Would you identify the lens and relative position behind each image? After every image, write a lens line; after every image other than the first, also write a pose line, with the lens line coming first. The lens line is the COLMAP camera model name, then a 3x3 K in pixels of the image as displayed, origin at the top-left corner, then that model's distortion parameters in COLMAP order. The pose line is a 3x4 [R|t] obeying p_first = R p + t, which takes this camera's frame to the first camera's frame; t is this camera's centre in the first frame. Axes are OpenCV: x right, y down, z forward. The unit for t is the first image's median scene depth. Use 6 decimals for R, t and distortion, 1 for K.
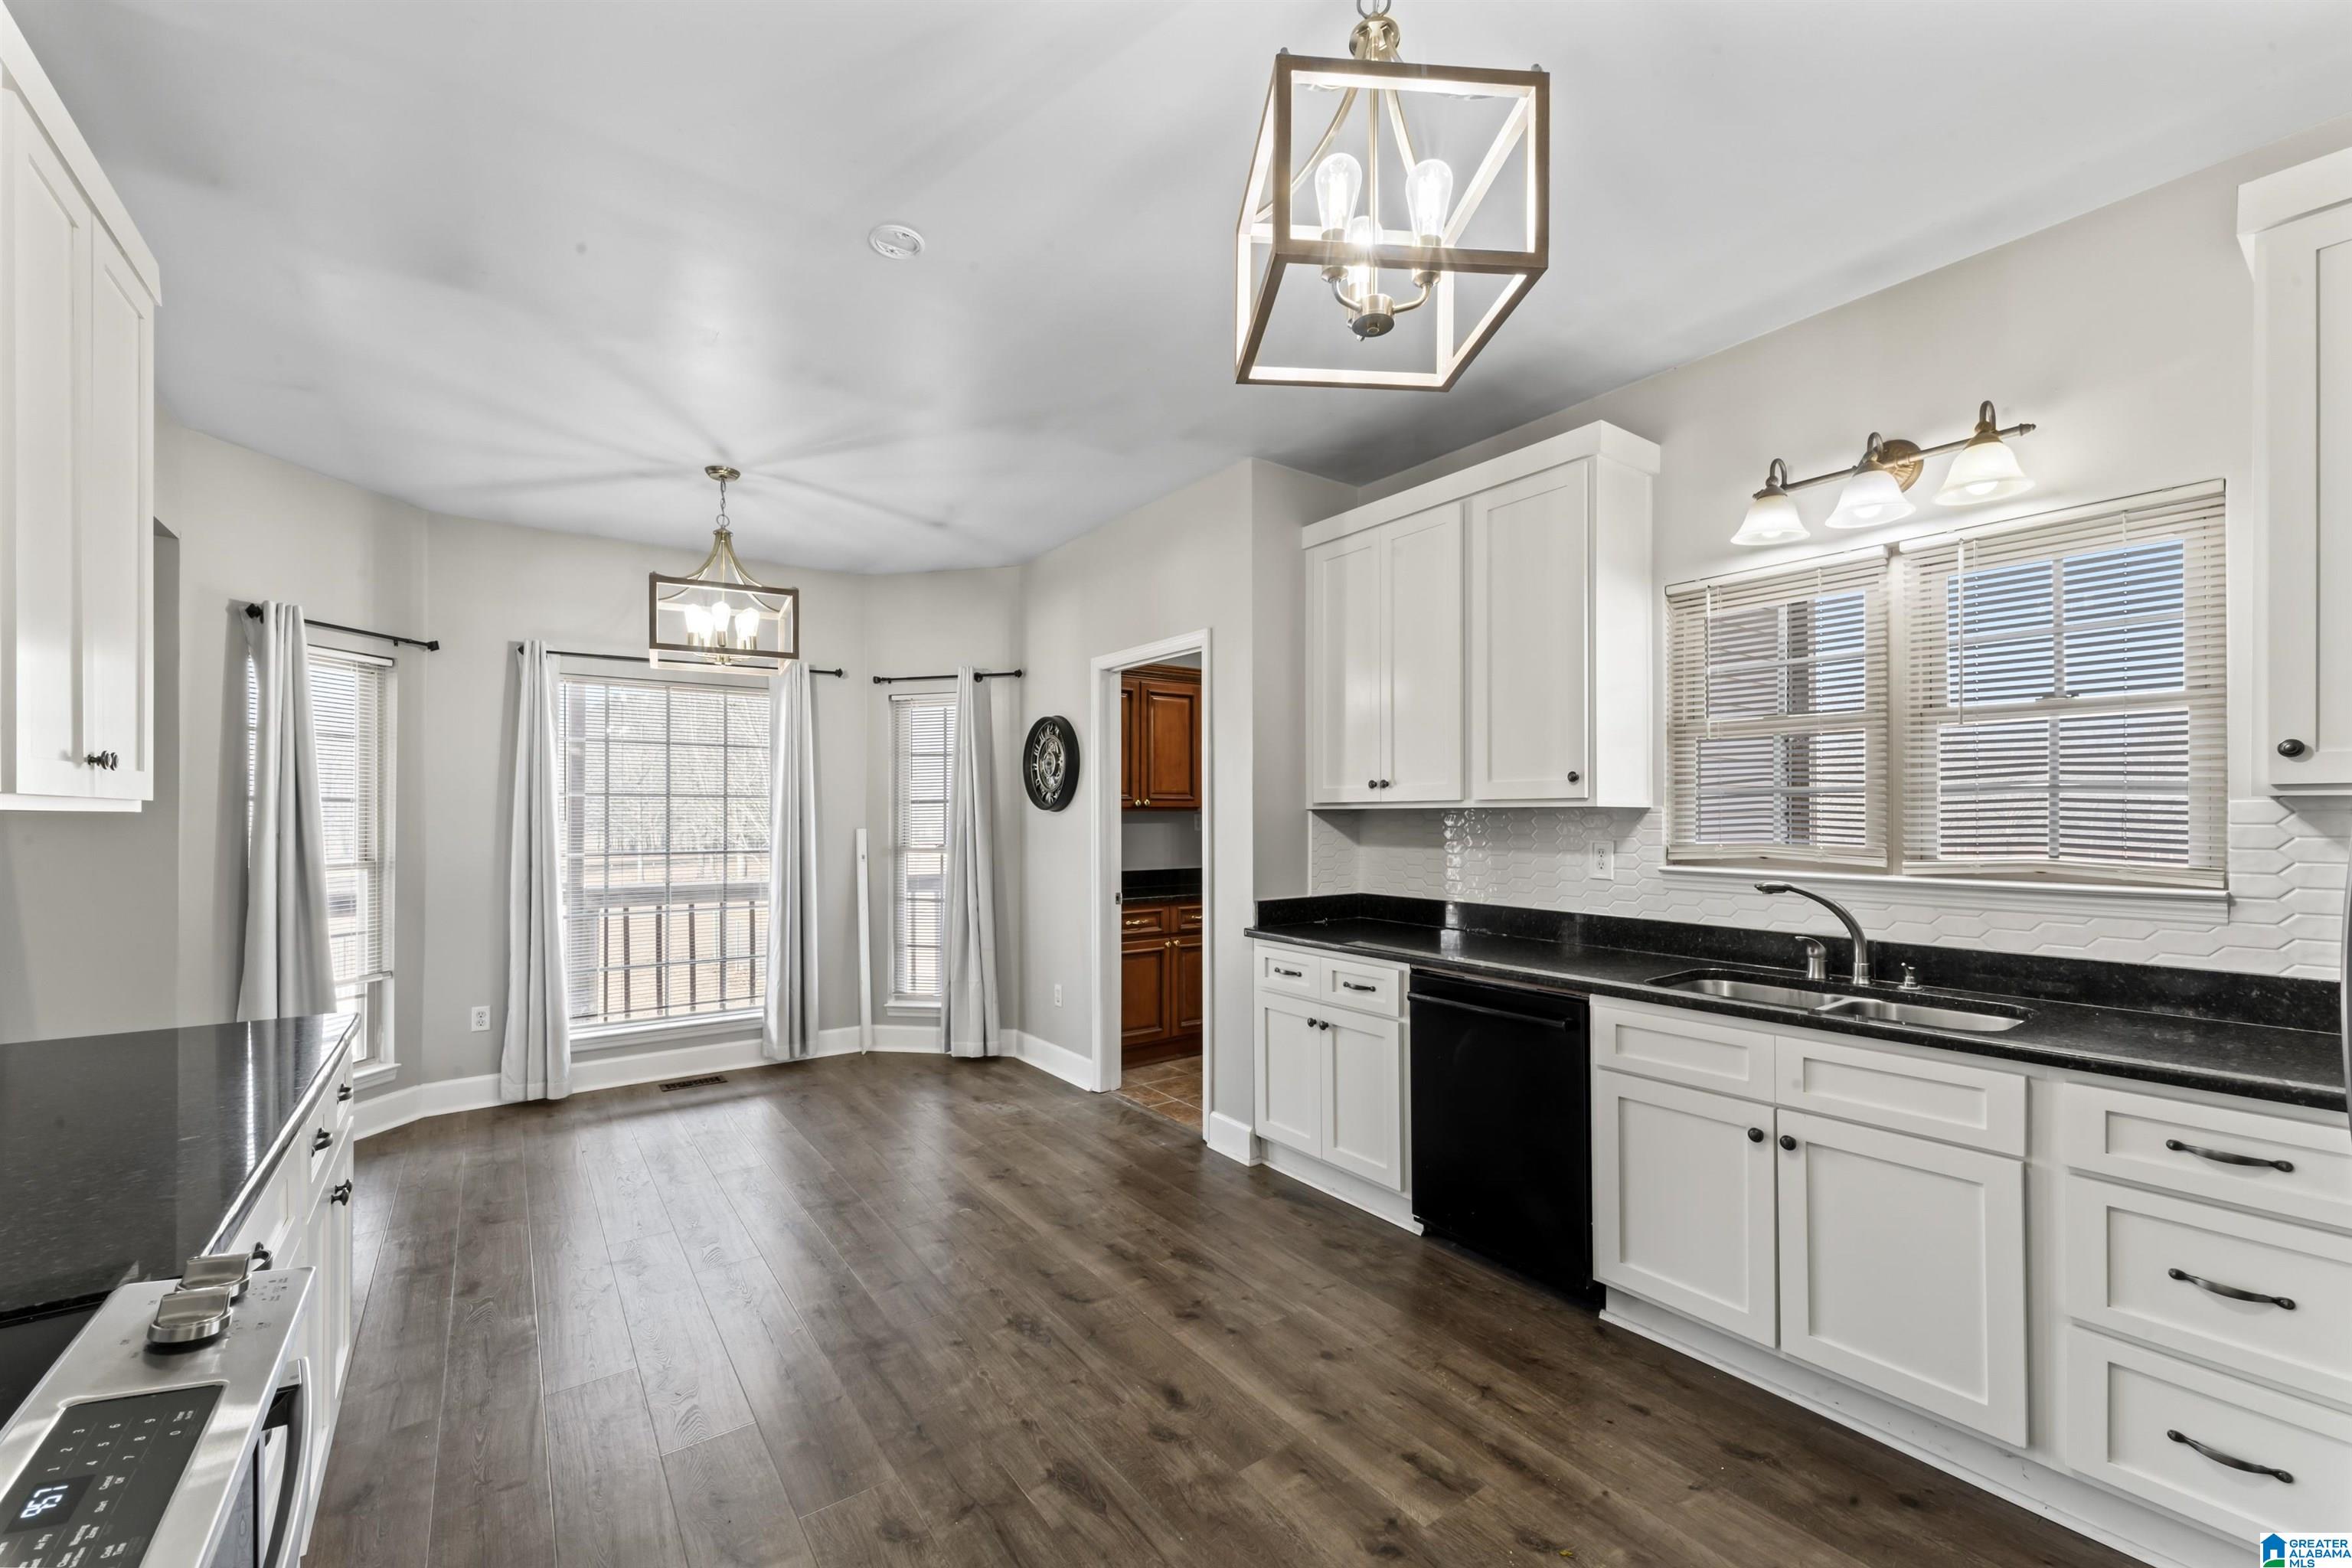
lens RADIAL K [[945.0, 0, 1178.3], [0, 945.0, 801.4], [0, 0, 1]] dist [-0.002301, 0.000712]
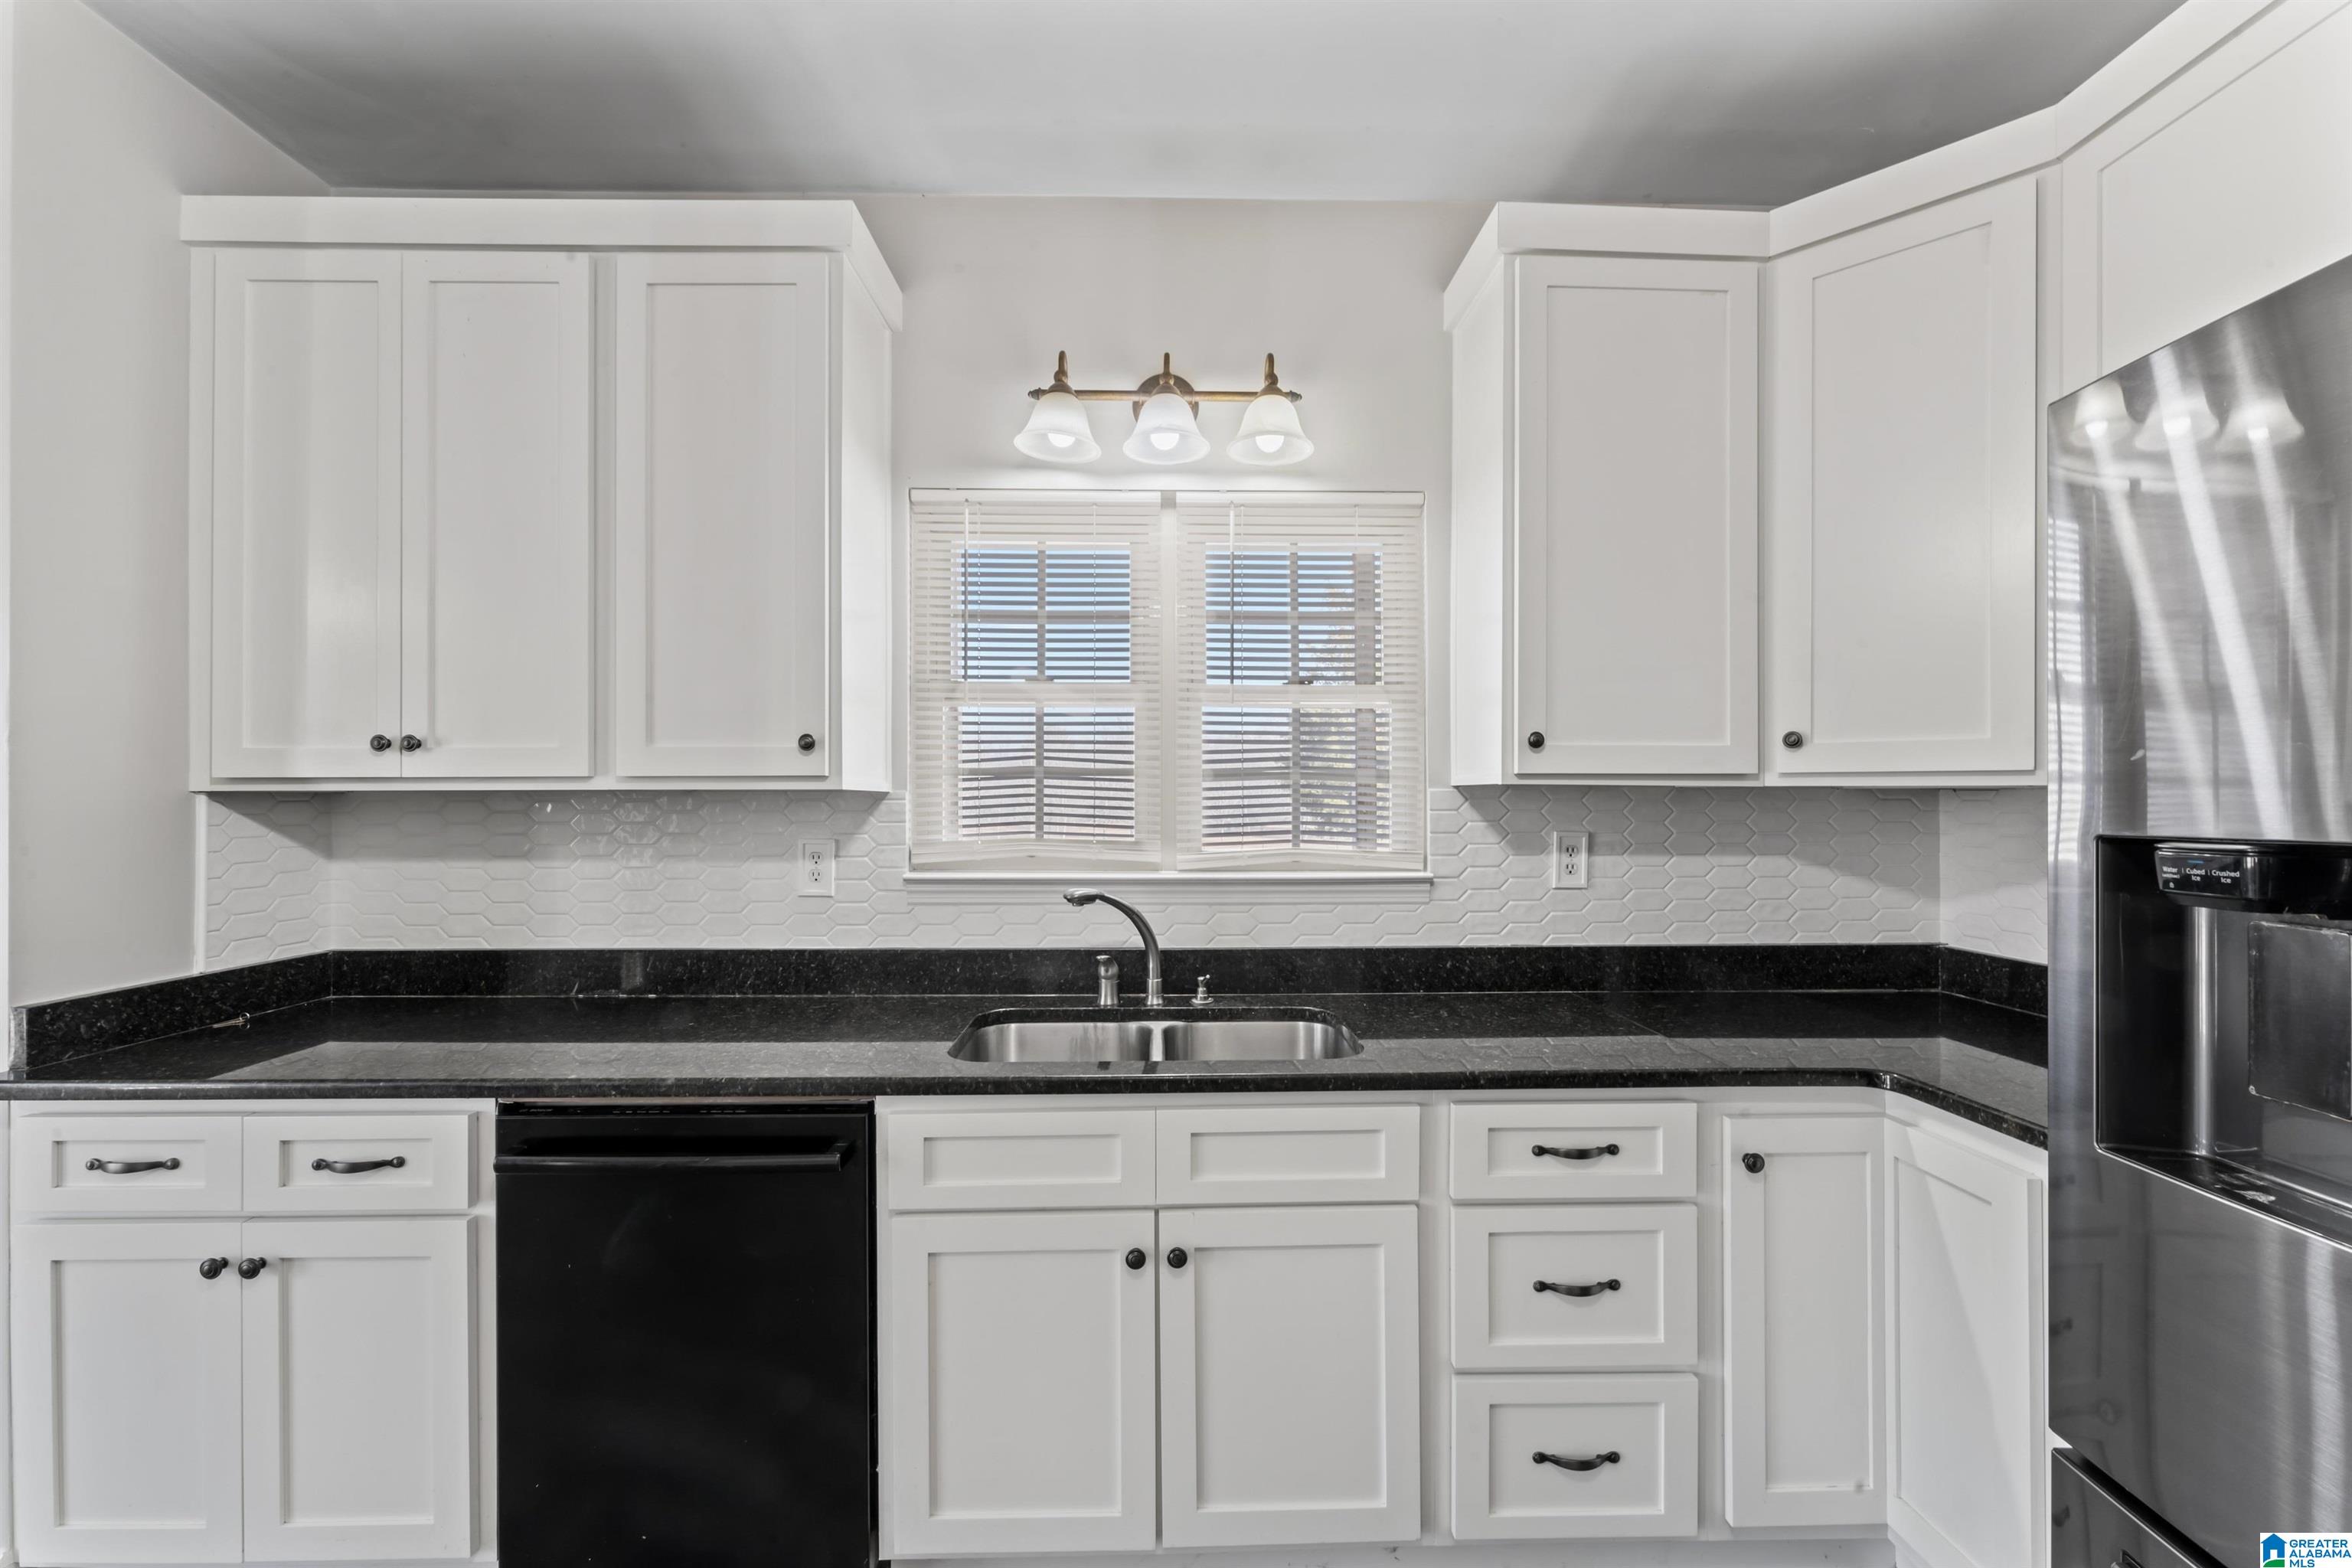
lens RADIAL K [[945.0, 0, 1187.0], [0, 945.0, 794.2], [0, 0, 1]] dist [-0.002301, 0.000712]
pose [[0.567693, 0.003705, 0.823232, 0.044932], [-0.011537, 0.999927, 0.003456, 0.004080], [-0.823160, -0.011459, 0.567695, 0.480669]]
